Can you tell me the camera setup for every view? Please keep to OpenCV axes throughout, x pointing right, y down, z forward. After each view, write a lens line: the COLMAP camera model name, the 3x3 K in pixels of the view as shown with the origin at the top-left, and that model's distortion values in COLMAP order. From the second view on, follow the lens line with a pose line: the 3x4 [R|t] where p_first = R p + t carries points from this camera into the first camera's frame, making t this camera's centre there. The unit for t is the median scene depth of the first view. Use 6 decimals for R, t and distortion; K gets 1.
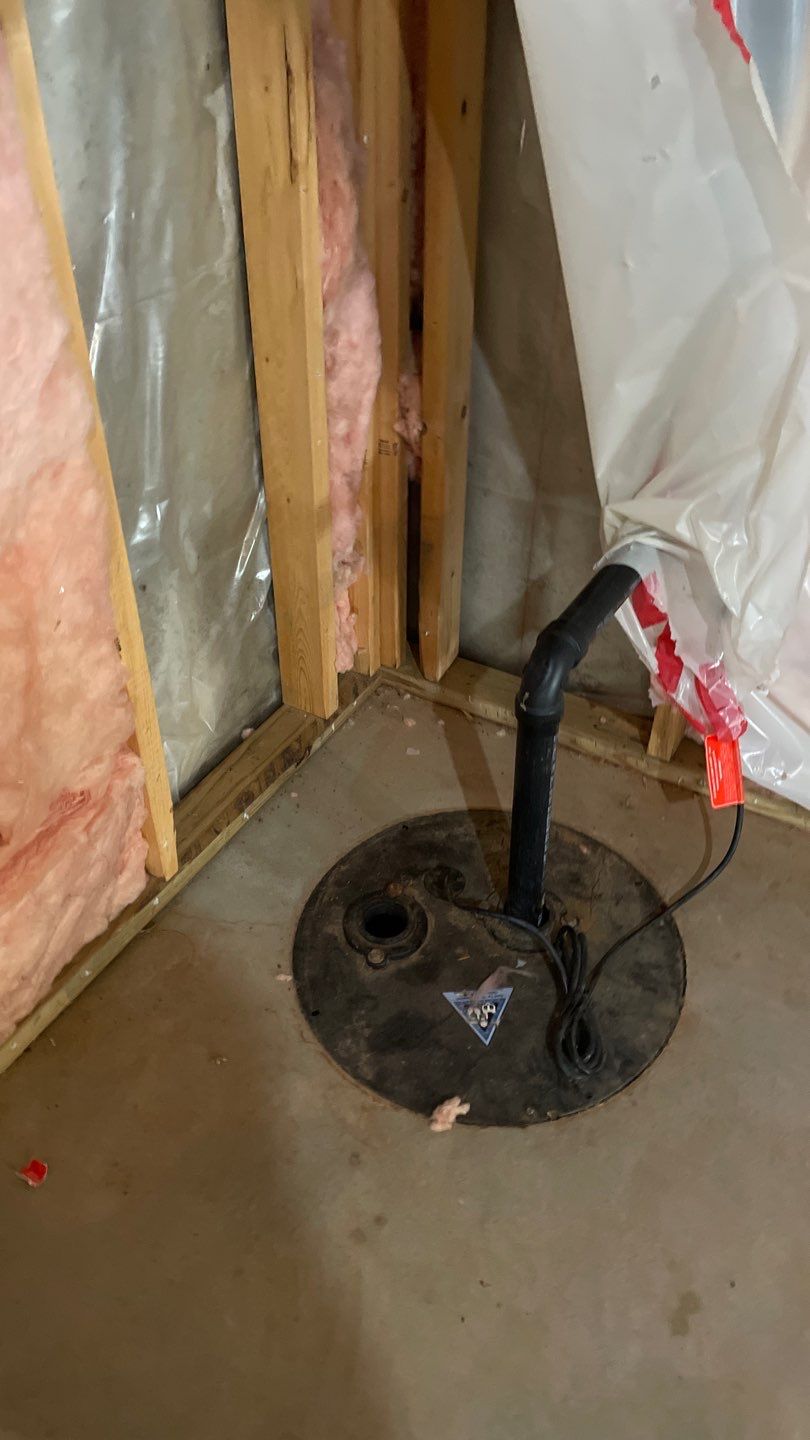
lens RADIAL K [[1104.2, 0, 411.2], [0, 1104.2, 716.6], [0, 0, 1]] dist [0.089578, -0.120344]
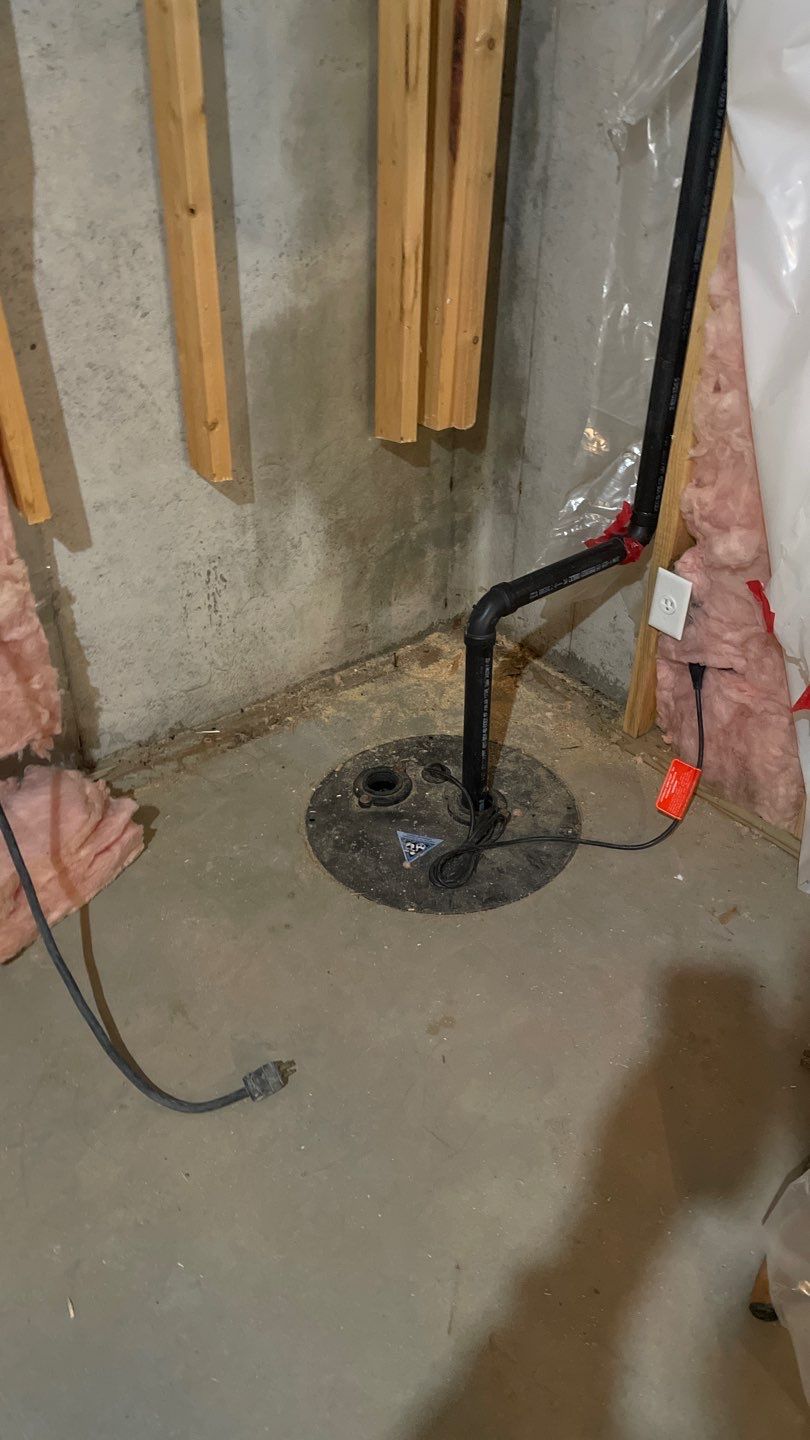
lens RADIAL K [[1104.2, 0, 425.0], [0, 1104.2, 707.4], [0, 0, 1]] dist [0.089578, -0.120344]
pose [[0.929699, 0.222539, -0.293489, 0.451294], [-0.246377, 0.968062, -0.046424, 0.151525], [0.273785, 0.115469, 0.954834, -0.387456]]
